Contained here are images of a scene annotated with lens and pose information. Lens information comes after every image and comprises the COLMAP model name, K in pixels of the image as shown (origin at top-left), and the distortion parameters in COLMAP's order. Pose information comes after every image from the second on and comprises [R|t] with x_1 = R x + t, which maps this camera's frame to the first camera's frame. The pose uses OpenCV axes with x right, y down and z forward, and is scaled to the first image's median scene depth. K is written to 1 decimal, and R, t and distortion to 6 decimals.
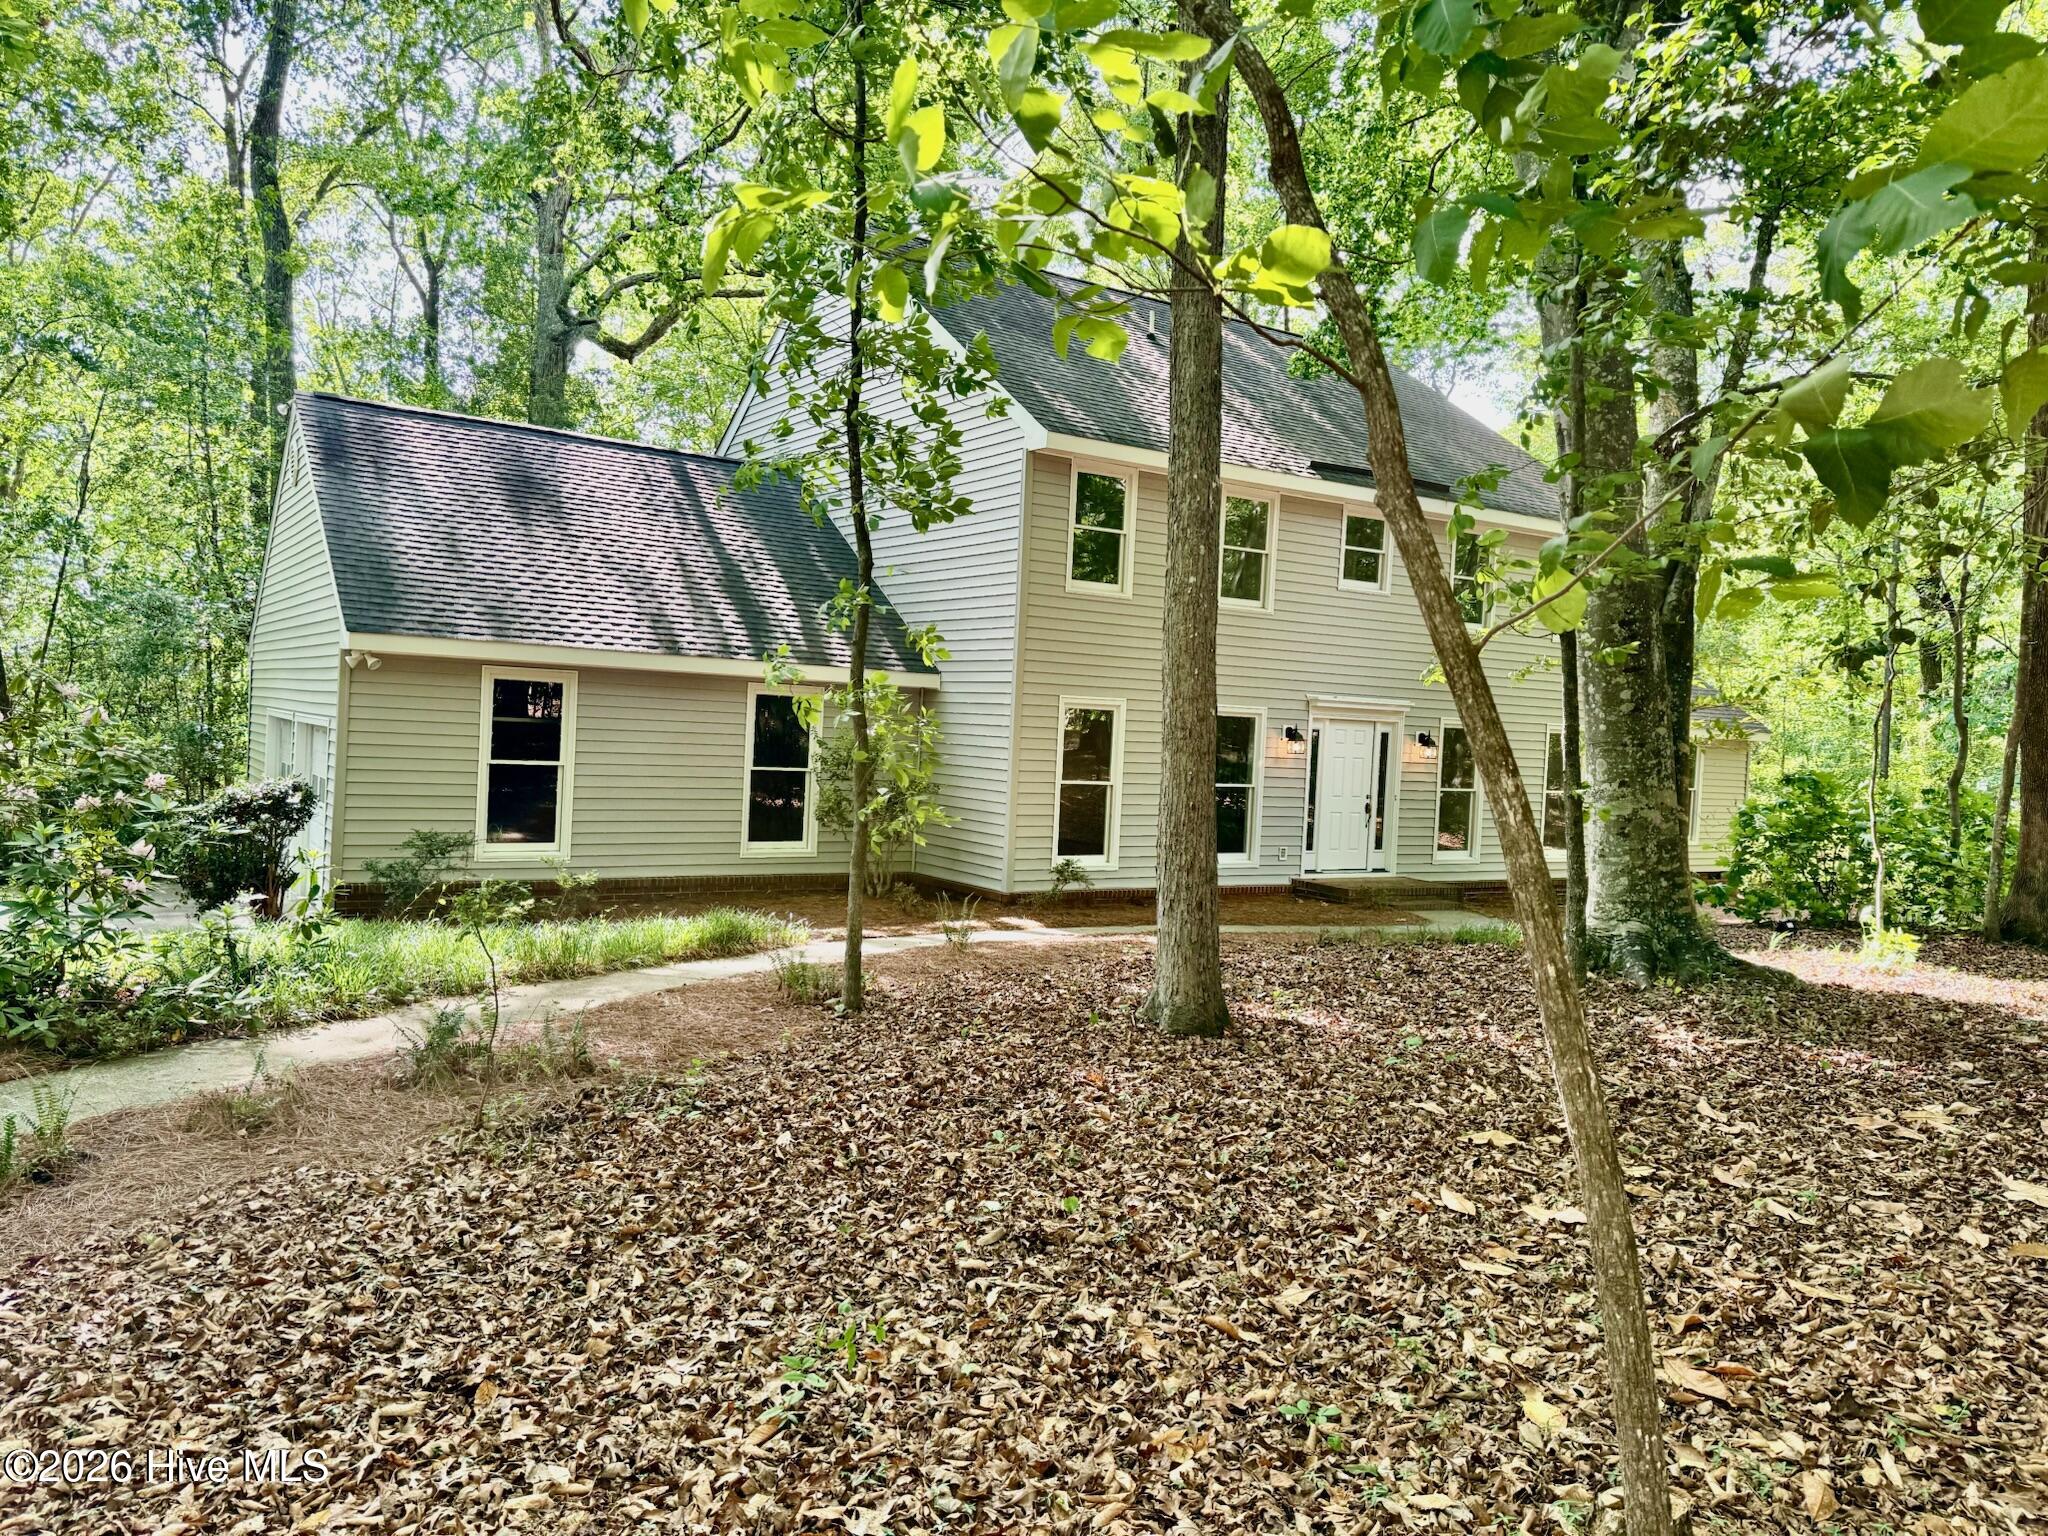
lens RADIAL K [[1446.4, 0, 1024.6], [0, 1446.4, 767.2], [0, 0, 1]] dist [0.070974, 0.000410]
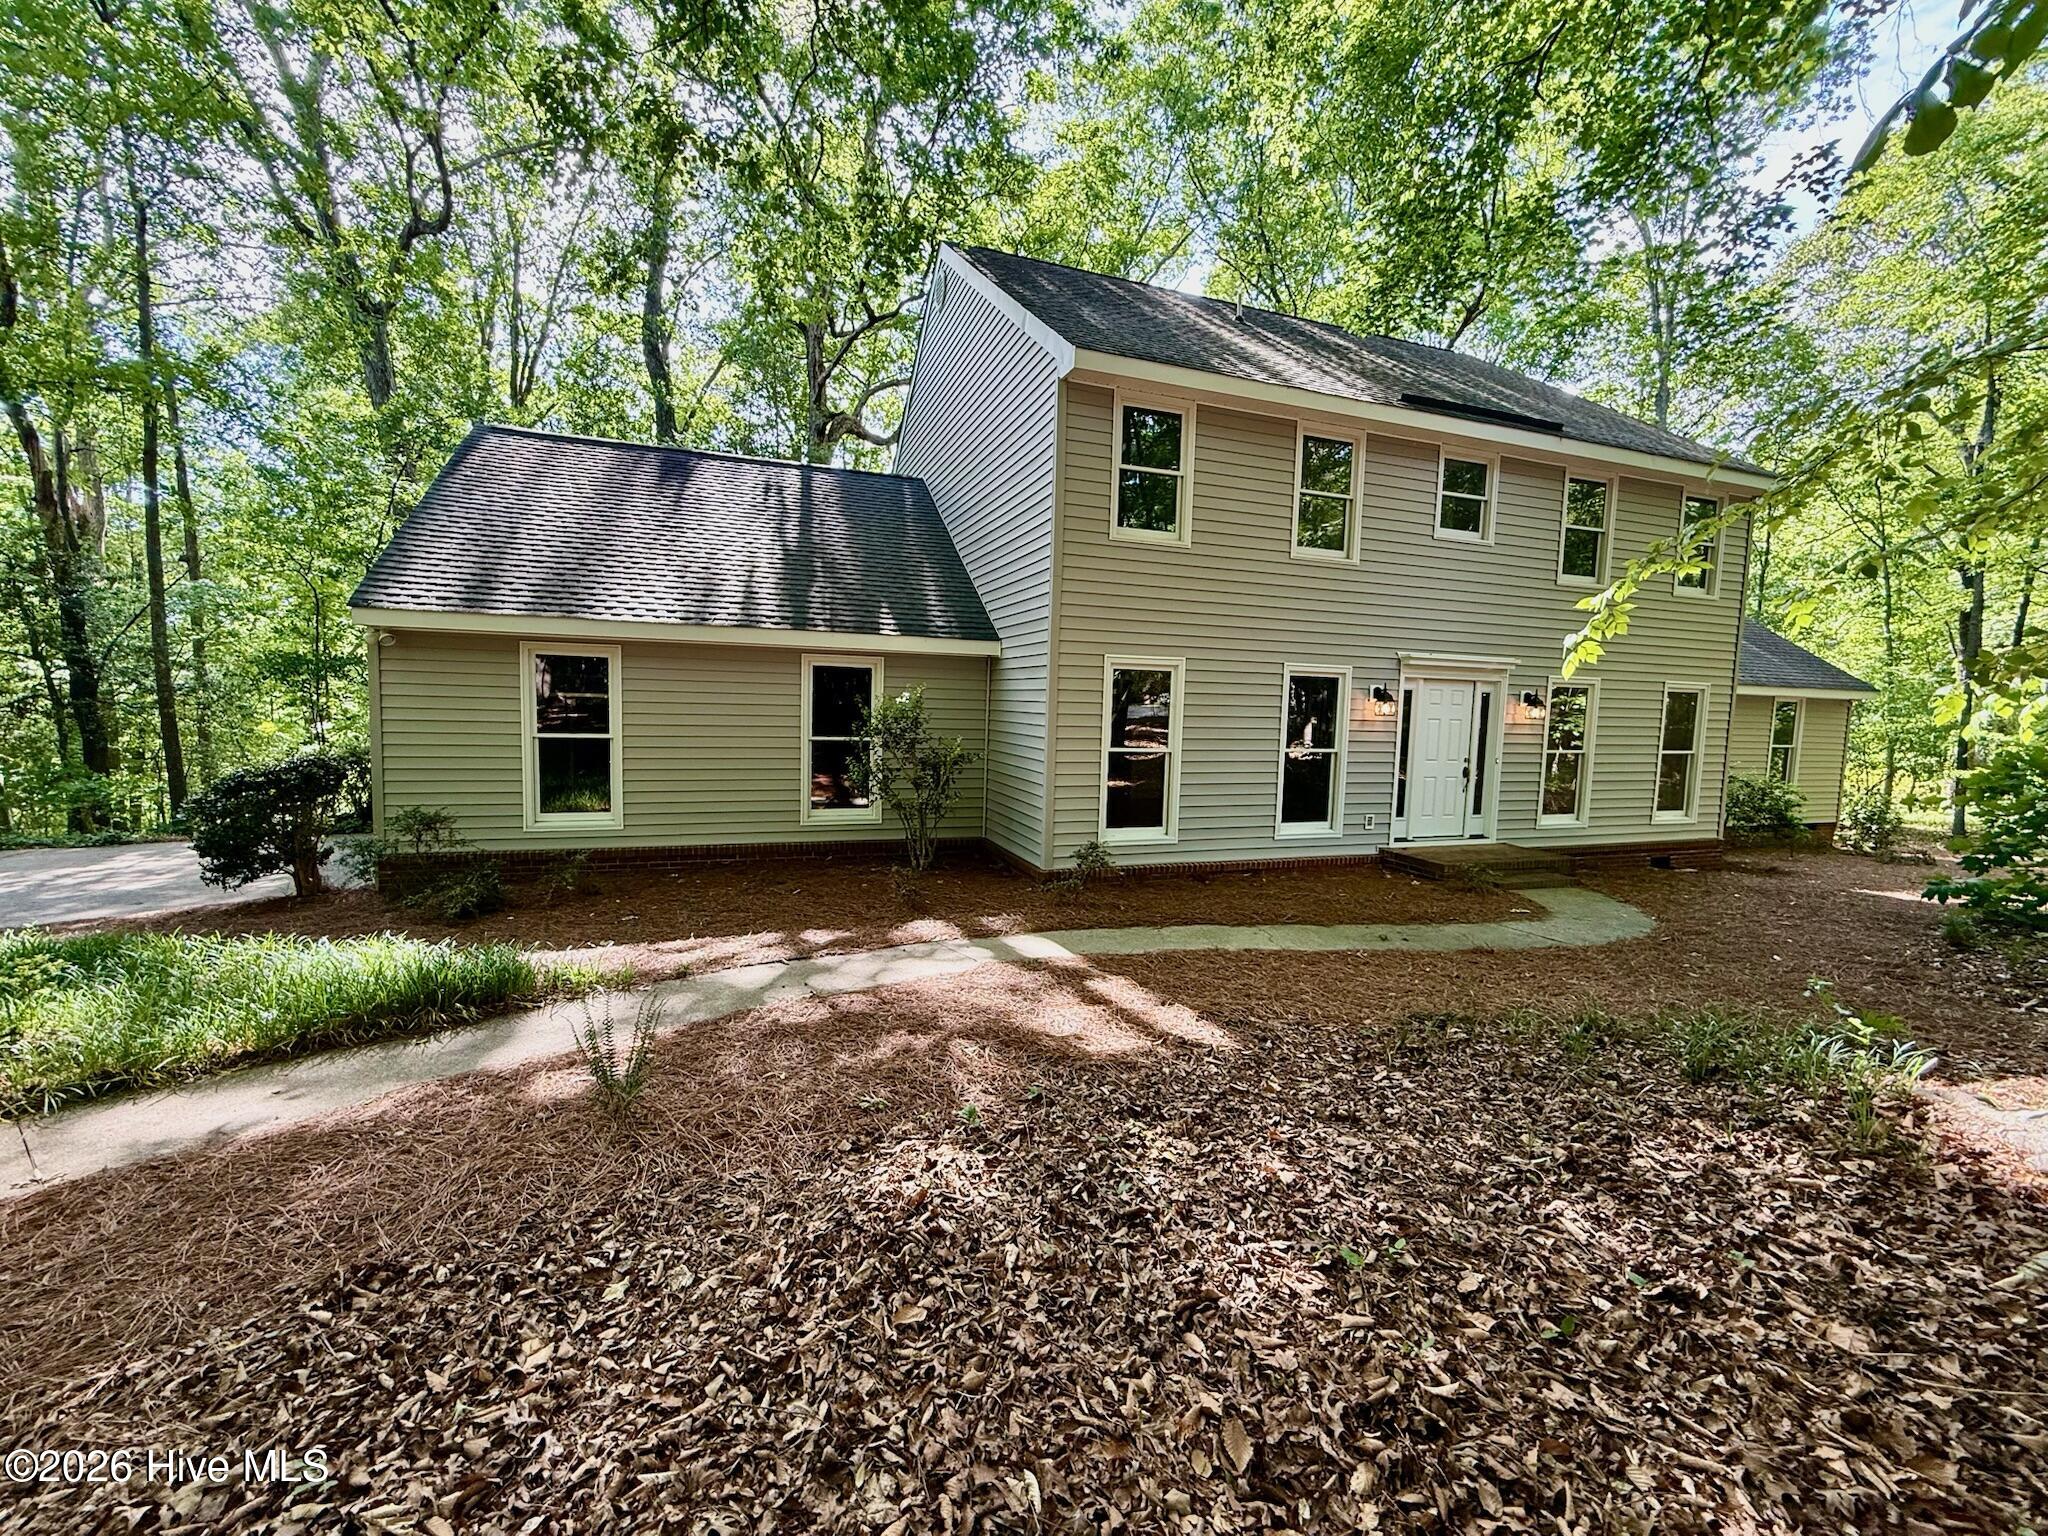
lens RADIAL K [[816.3, 0, 1015.8], [0, 816.3, 769.2], [0, 0, 1]] dist [-0.002043, -0.000008]
pose [[0.969216, -0.003777, -0.246181, 0.093628], [0.013173, 0.999246, 0.036531, 0.003098], [0.245858, -0.038649, 0.968535, 0.469287]]
